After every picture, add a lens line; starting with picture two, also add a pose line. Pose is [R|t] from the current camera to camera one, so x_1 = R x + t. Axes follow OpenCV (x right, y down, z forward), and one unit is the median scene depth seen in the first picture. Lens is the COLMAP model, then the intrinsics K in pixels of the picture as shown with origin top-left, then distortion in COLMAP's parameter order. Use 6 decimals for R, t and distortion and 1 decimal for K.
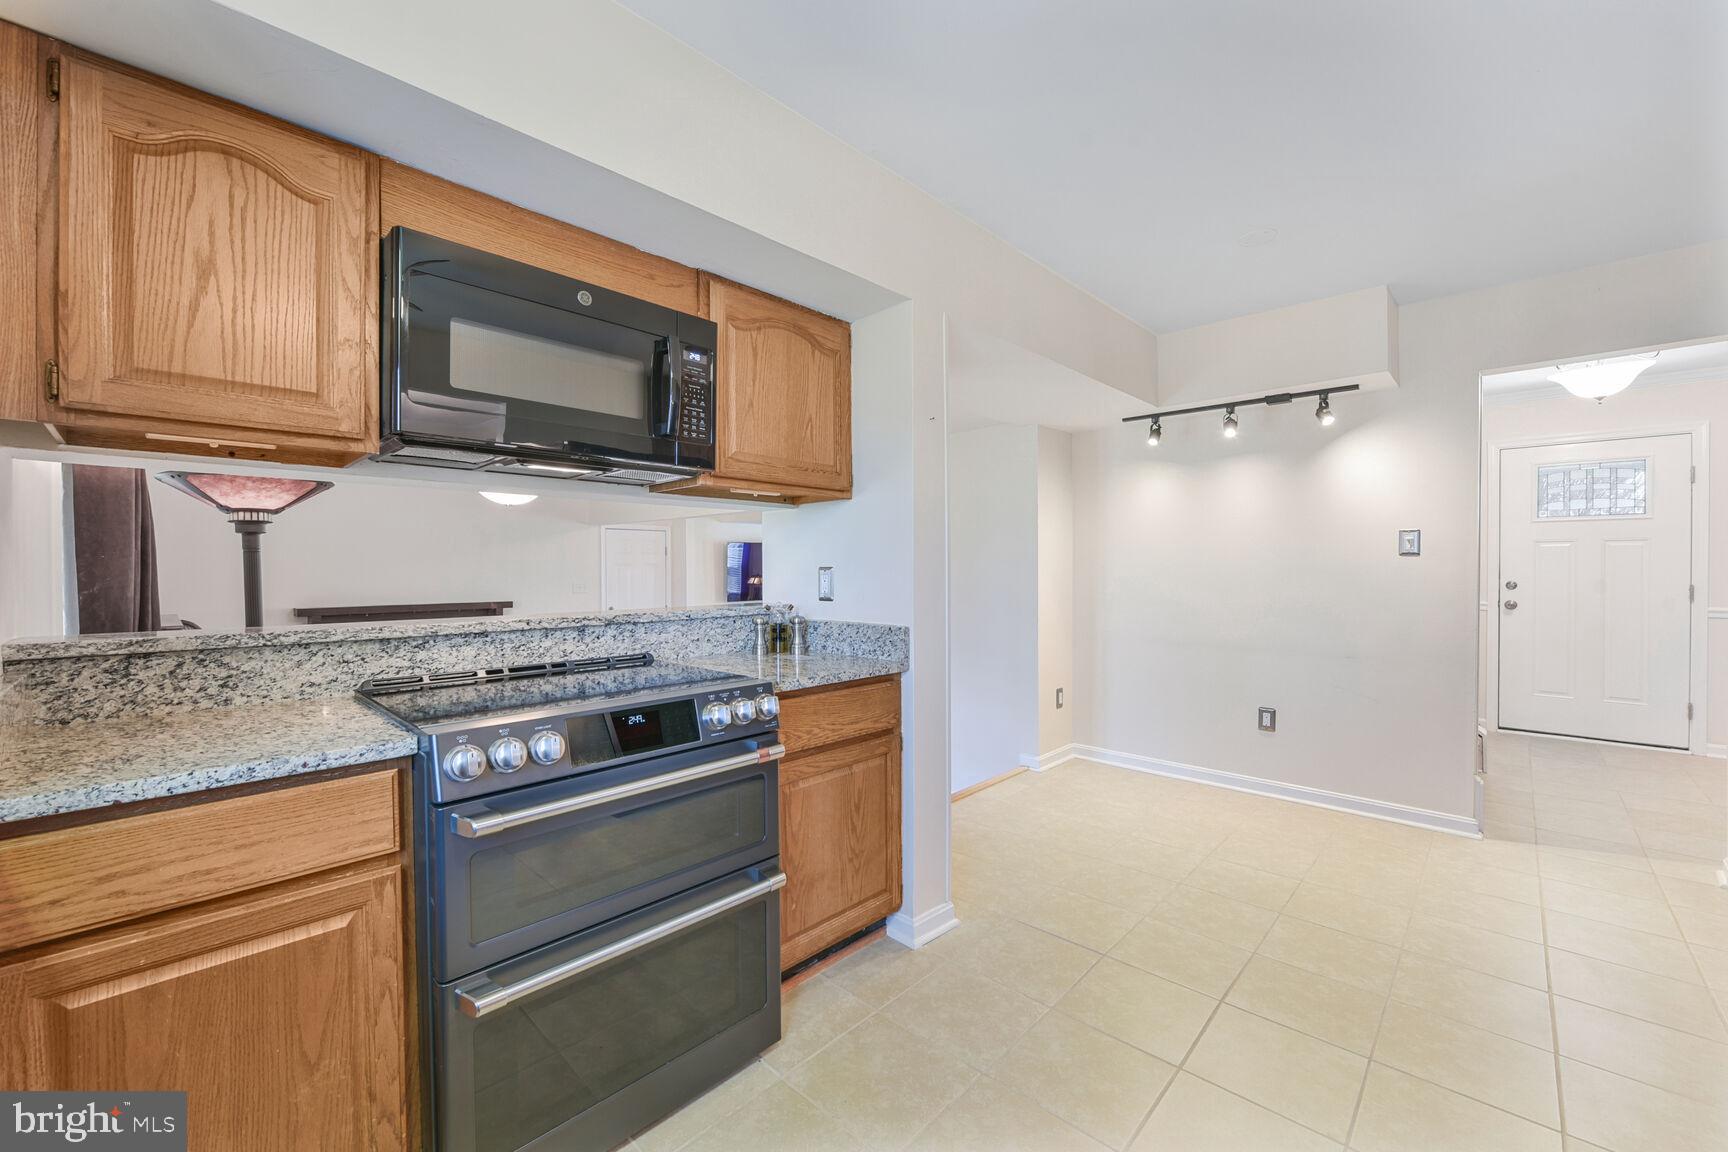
lens RADIAL K [[695.1, 0, 856.4], [0, 695.1, 573.9], [0, 0, 1]] dist [-0.001990, -0.000486]
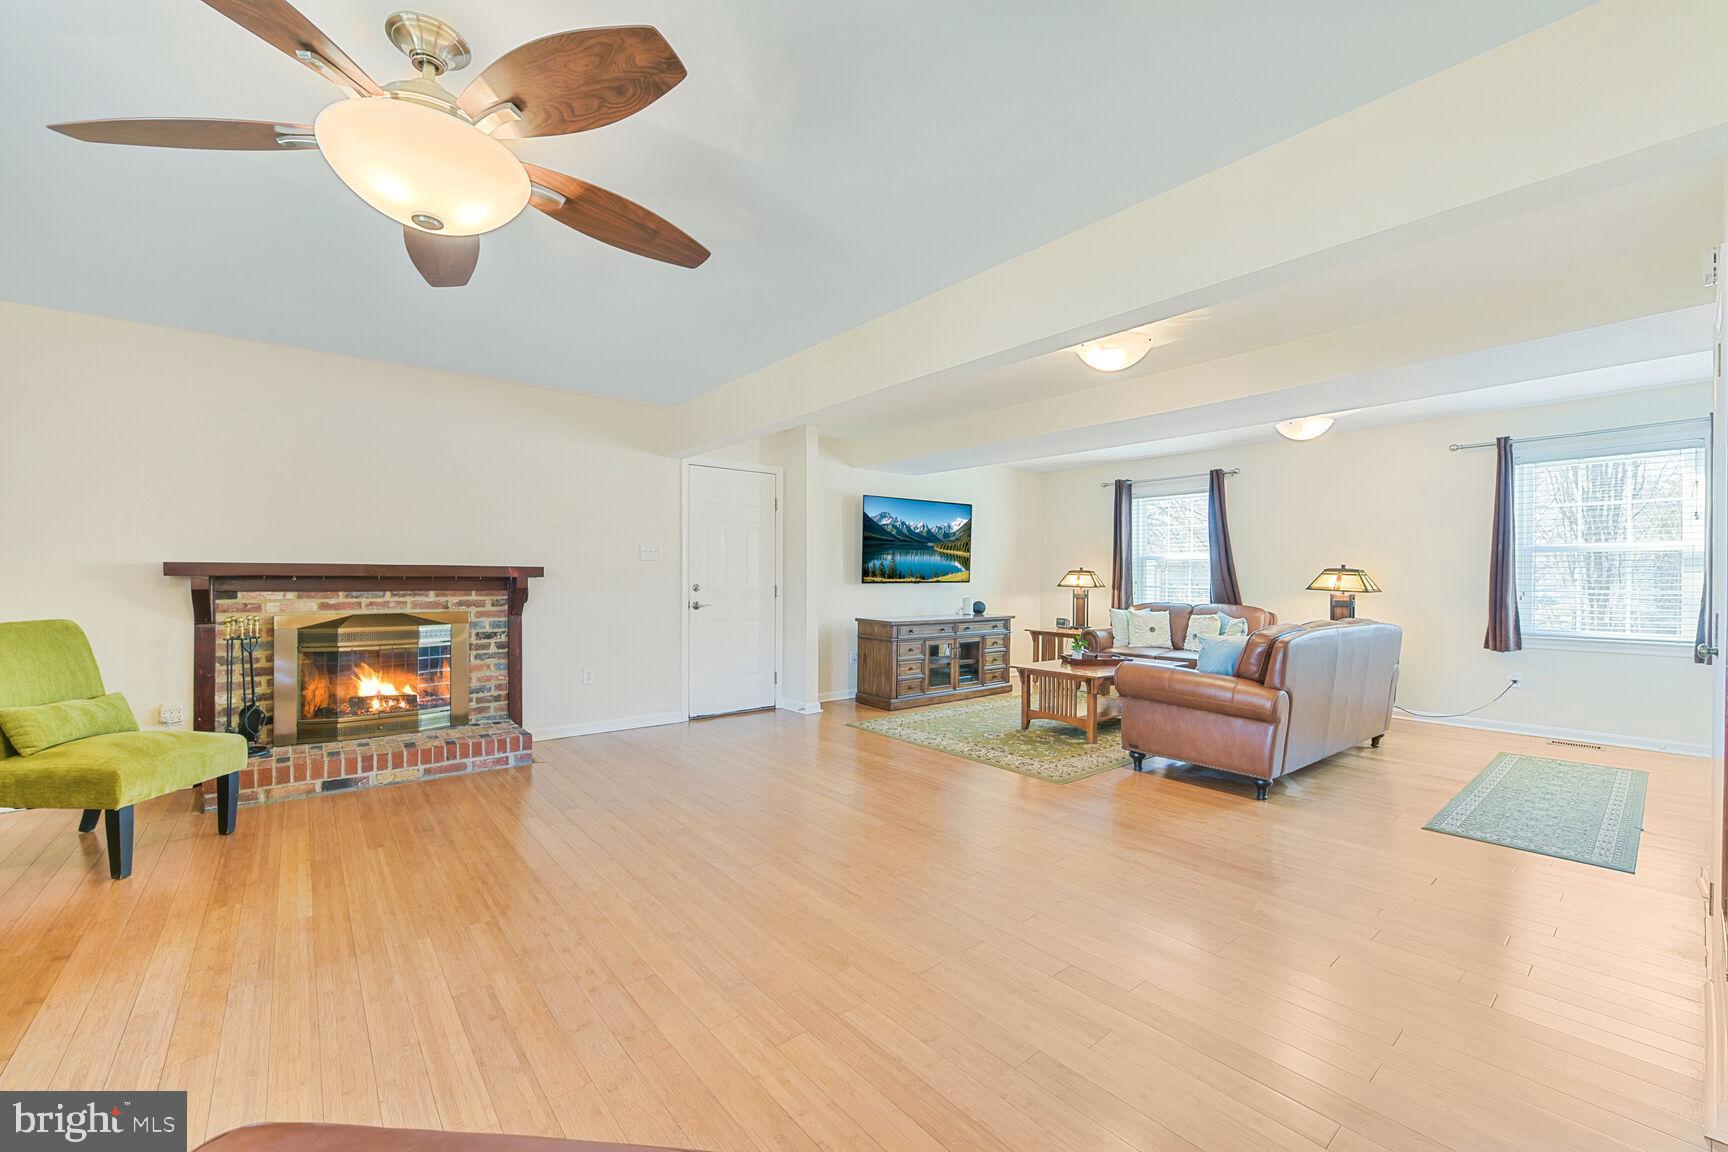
lens RADIAL K [[695.1, 0, 864.8], [0, 695.1, 580.8], [0, 0, 1]] dist [-0.001990, -0.000486]
pose [[0.989373, 0.003891, -0.145349, -0.088369], [-0.003610, 0.999991, 0.002197, 0.041297], [0.145356, -0.001649, 0.989378, 0.337999]]
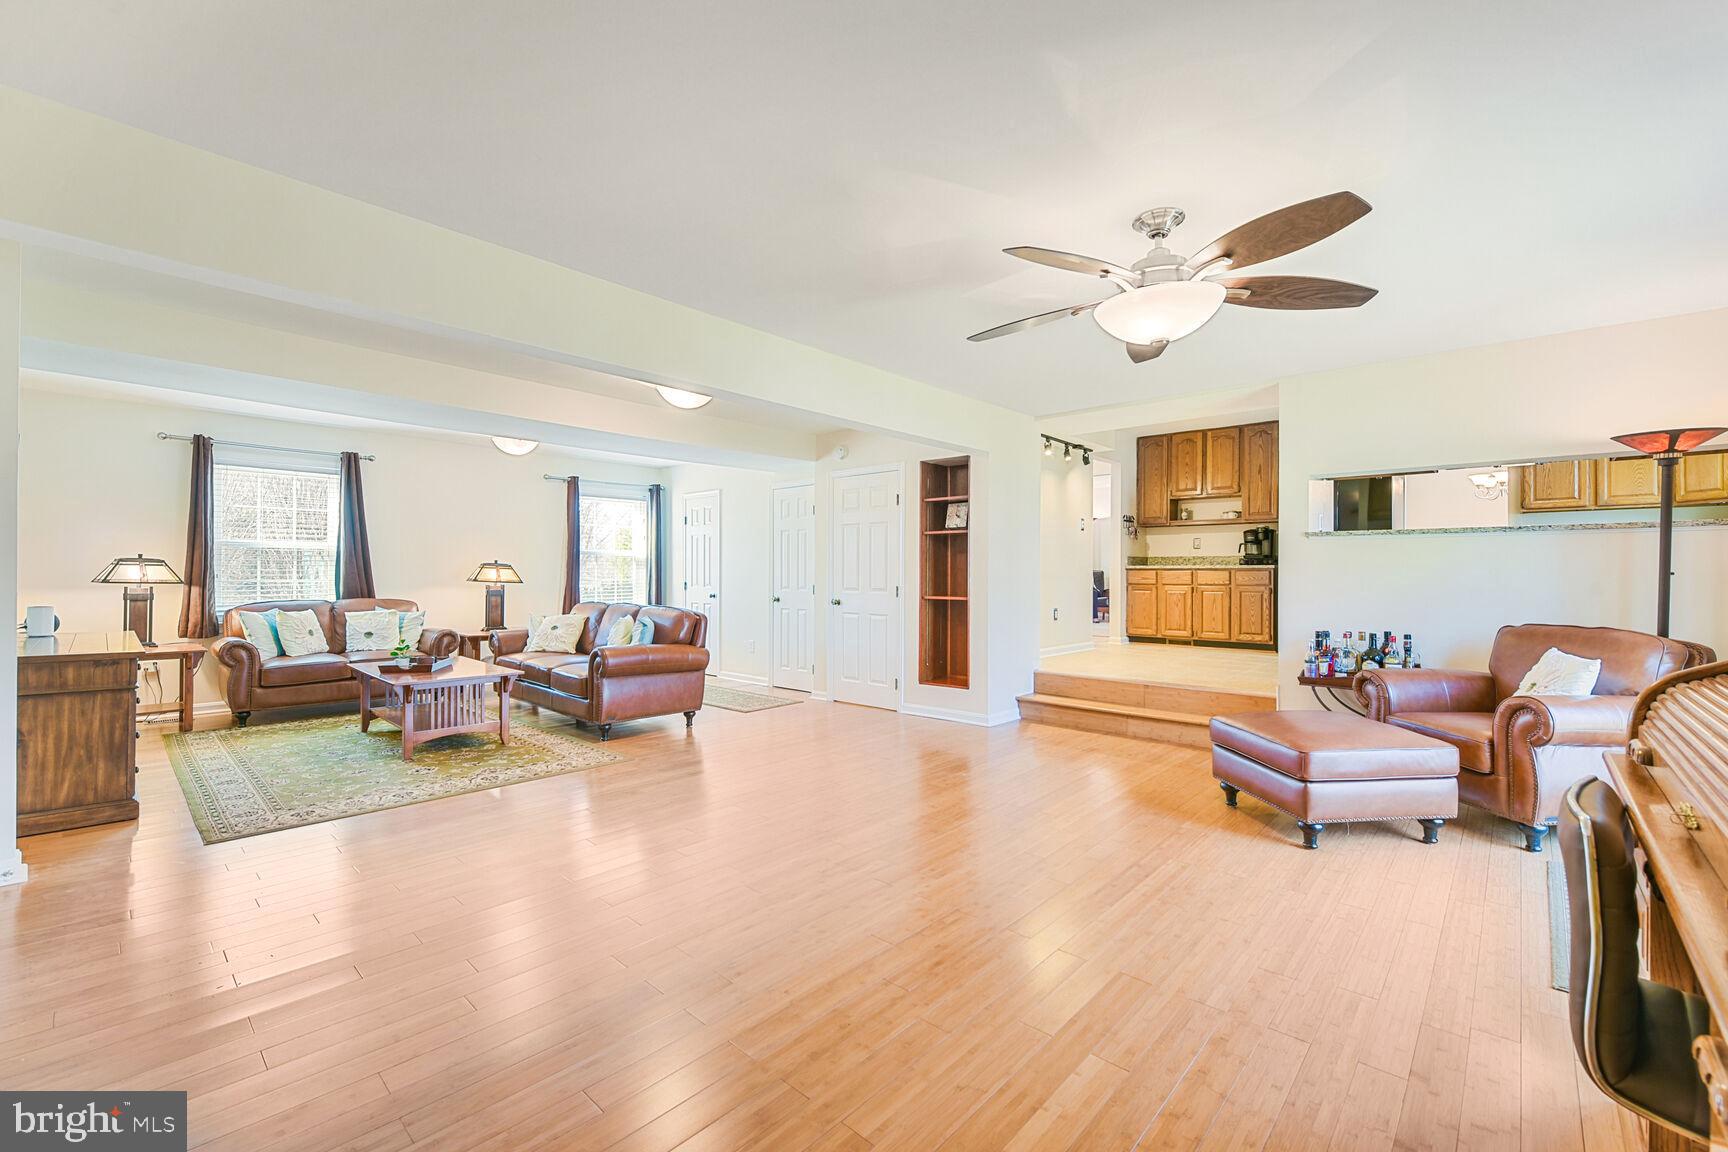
lens RADIAL K [[713.1, 0, 860.2], [0, 713.1, 573.1], [0, 0, 1]] dist [-0.001516, -0.000015]
pose [[0.005520, 0.001877, 0.999983, -0.557955], [-0.003671, 0.999992, -0.001857, 0.040573], [-0.999978, -0.003661, 0.005526, 0.650509]]
